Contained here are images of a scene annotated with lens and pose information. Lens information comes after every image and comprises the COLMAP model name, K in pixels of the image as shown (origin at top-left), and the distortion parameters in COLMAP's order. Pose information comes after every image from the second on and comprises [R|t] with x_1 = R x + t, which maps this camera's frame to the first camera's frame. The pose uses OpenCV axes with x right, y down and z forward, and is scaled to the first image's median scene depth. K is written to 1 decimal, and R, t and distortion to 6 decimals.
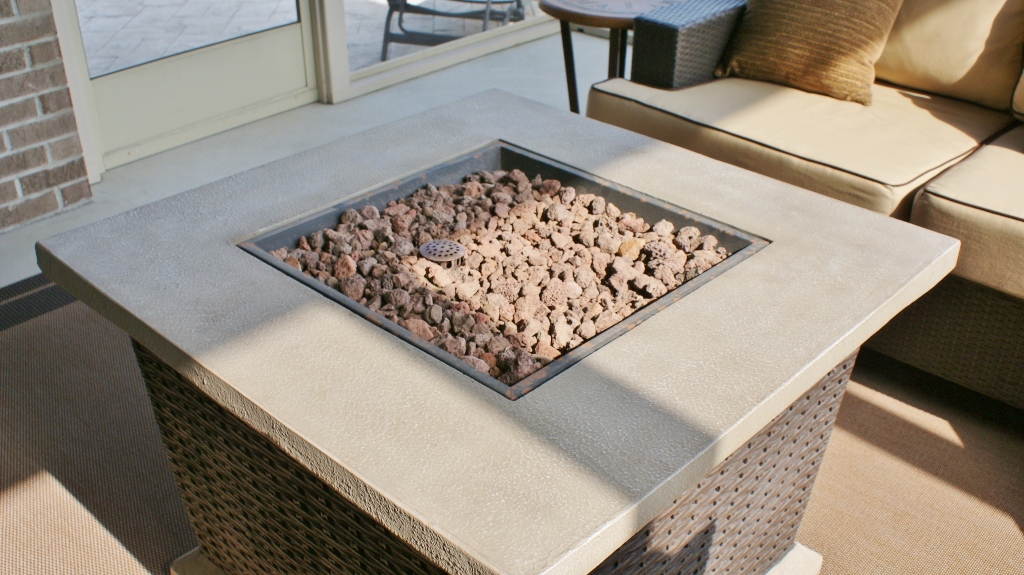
lens RADIAL K [[1070.4, 0, 512.0], [0, 1070.4, 287.5], [0, 0, 1]] dist [-0.157363, 0.007853]
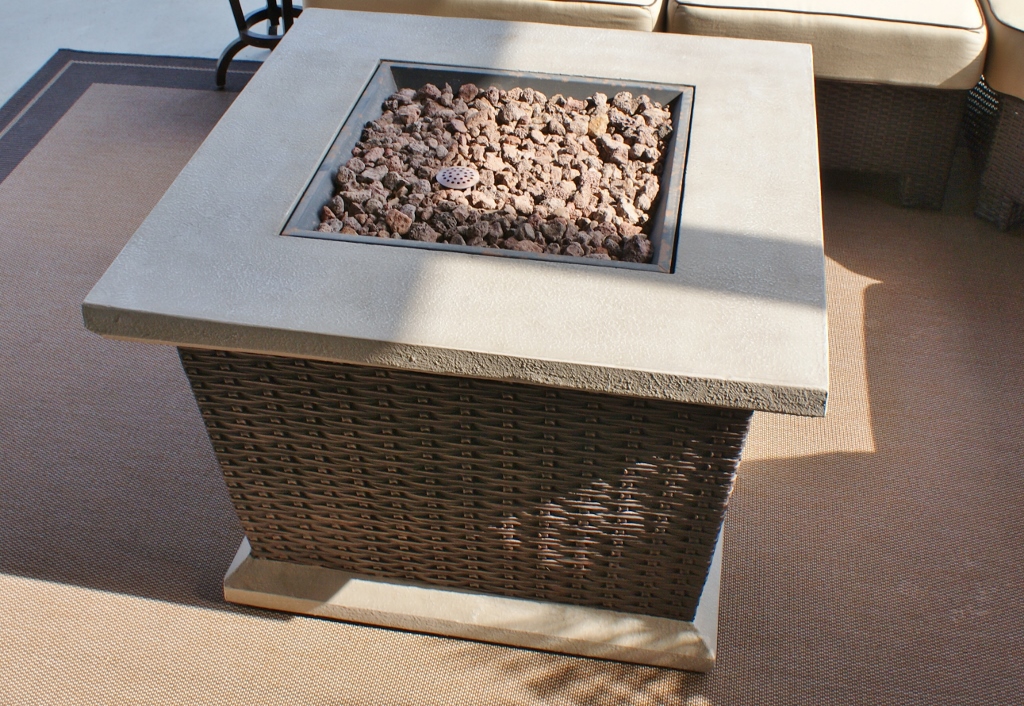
lens RADIAL K [[1211.7, 0, 512.0], [0, 1211.7, 353.0], [0, 0, 1]] dist [-0.139407, 0.034860]
pose [[0.831118, -0.362621, 0.421602, -0.575126], [0.279238, 0.927774, 0.247509, -0.150911], [-0.480904, -0.087982, 0.872348, -0.082643]]
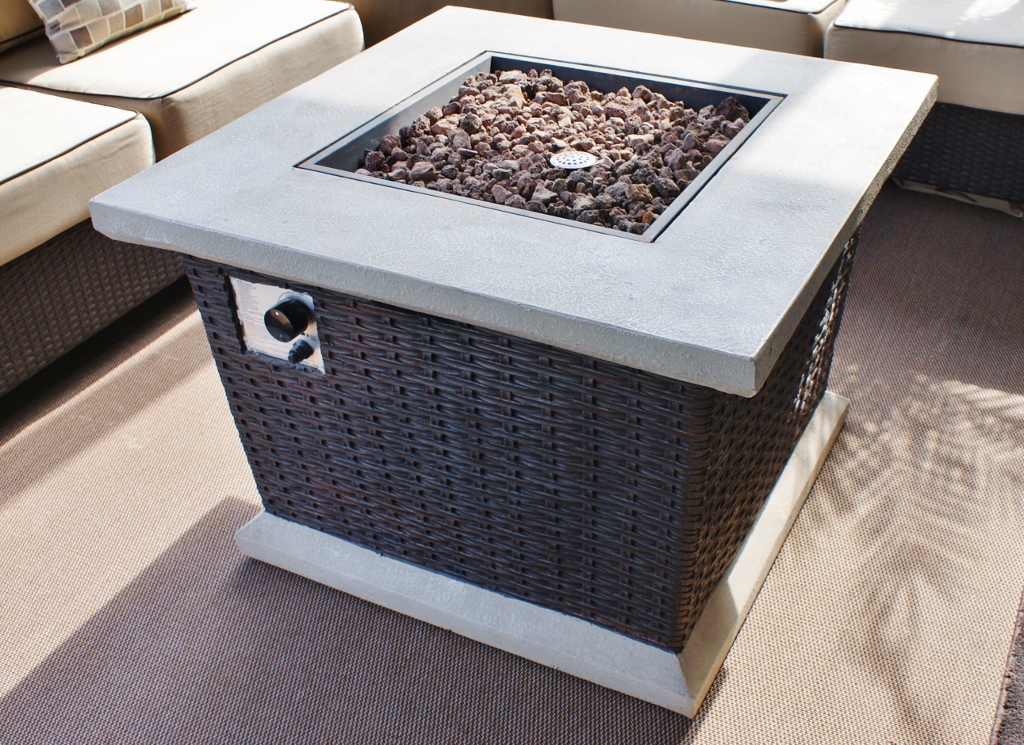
lens RADIAL K [[1201.4, 0, 512.0], [0, 1201.4, 372.5], [0, 0, 1]] dist [-0.091317, -0.004901]
pose [[-0.282466, -0.525609, 0.802464, -1.049625], [0.485906, 0.642878, 0.592118, -0.595980], [-0.827109, 0.557175, 0.073805, 1.050488]]
